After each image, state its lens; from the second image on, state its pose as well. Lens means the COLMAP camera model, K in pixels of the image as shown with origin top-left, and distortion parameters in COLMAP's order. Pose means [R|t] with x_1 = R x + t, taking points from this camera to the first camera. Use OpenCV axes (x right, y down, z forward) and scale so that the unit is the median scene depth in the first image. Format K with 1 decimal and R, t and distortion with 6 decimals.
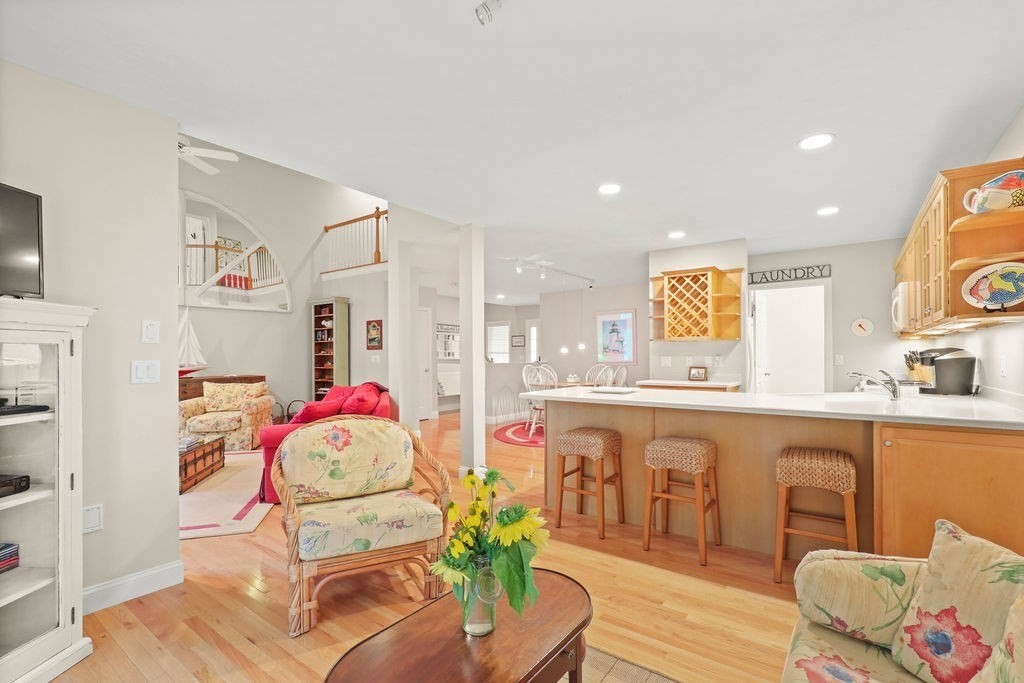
lens RADIAL K [[464.5, 0, 515.7], [0, 464.5, 360.0], [0, 0, 1]] dist [0.000193, 0.000012]
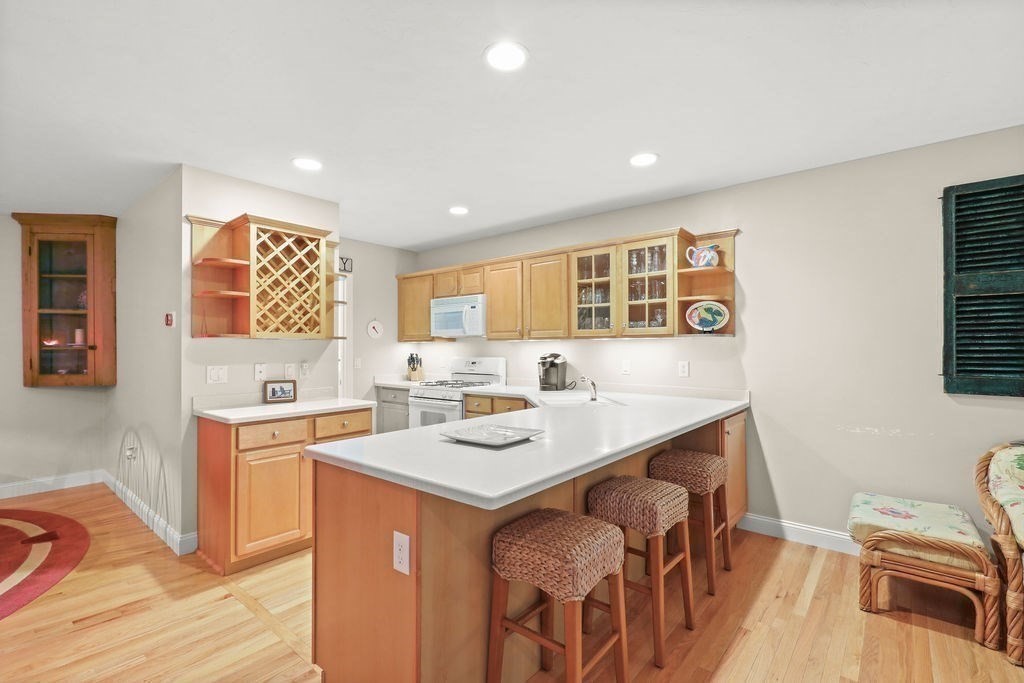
lens RADIAL K [[459.6, 0, 513.3], [0, 459.6, 349.1], [0, 0, 1]] dist [0.000680, -0.000204]
pose [[0.080403, 0.004301, 0.996753, -0.136178], [0.010918, 0.999927, -0.005195, -0.014223], [-0.996703, 0.011301, 0.080350, 0.418932]]
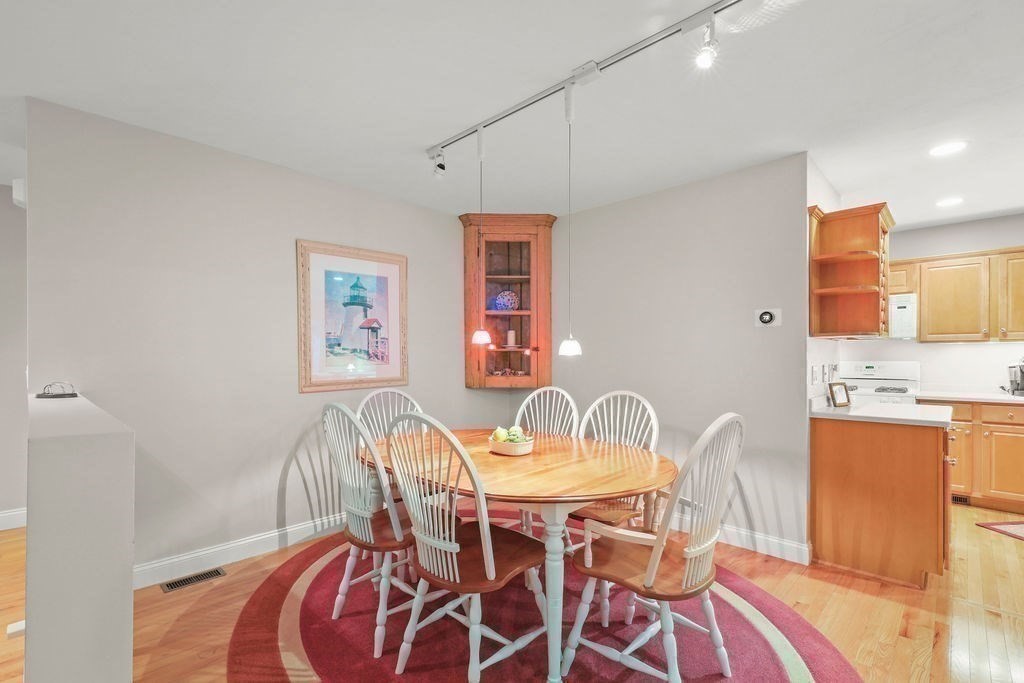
lens RADIAL K [[464.5, 0, 515.7], [0, 464.5, 360.0], [0, 0, 1]] dist [0.000193, 0.000012]
pose [[0.149611, 0.001108, 0.988744, -0.171048], [0.007883, 0.999966, -0.002313, -0.010947], [-0.988713, 0.008140, 0.149598, 0.867634]]
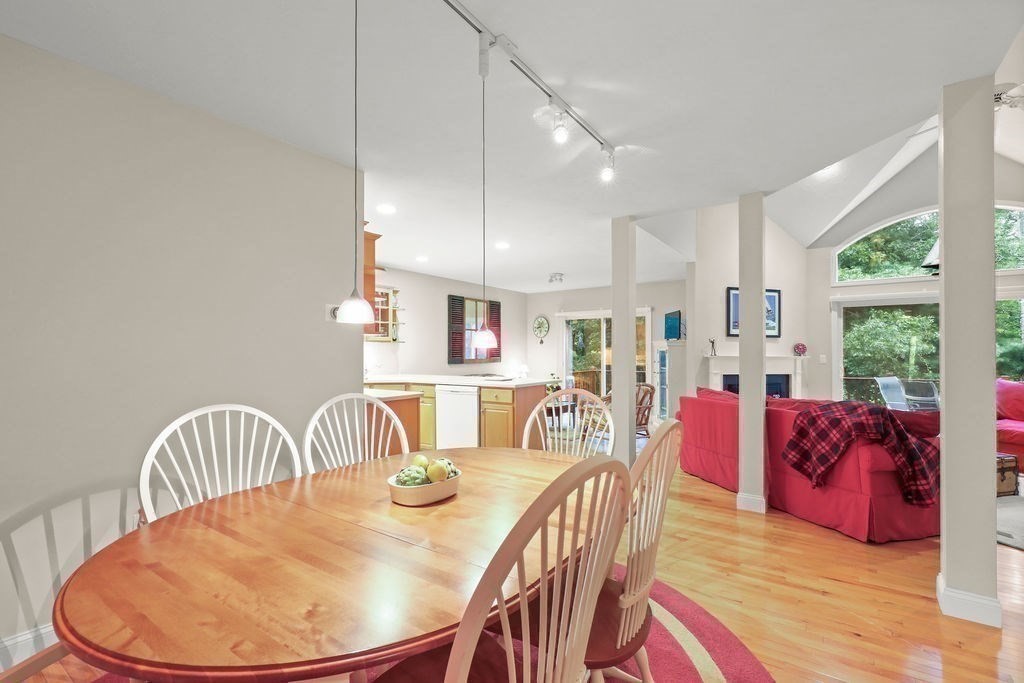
lens RADIAL K [[461.6, 0, 515.8], [0, 461.6, 353.1], [0, 0, 1]] dist [0.000485, -0.000196]
pose [[-0.999954, 0.005441, -0.007939, 0.077758], [0.005342, 0.999909, 0.012388, -0.015722], [0.008006, 0.012345, -0.999892, 1.099236]]
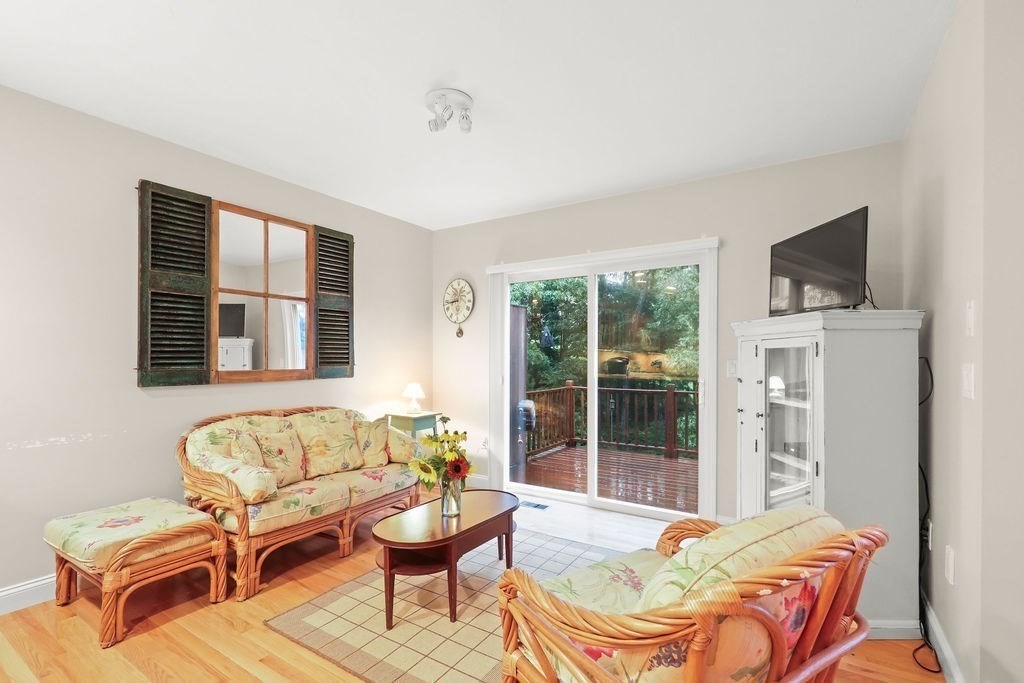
lens RADIAL K [[464.5, 0, 515.7], [0, 464.5, 360.0], [0, 0, 1]] dist [0.000193, 0.000012]
pose [[-0.998604, 0.002680, -0.052752, -0.034081], [0.001826, 0.999867, 0.016236, -0.005256], [0.052789, 0.016117, -0.998476, 0.479423]]
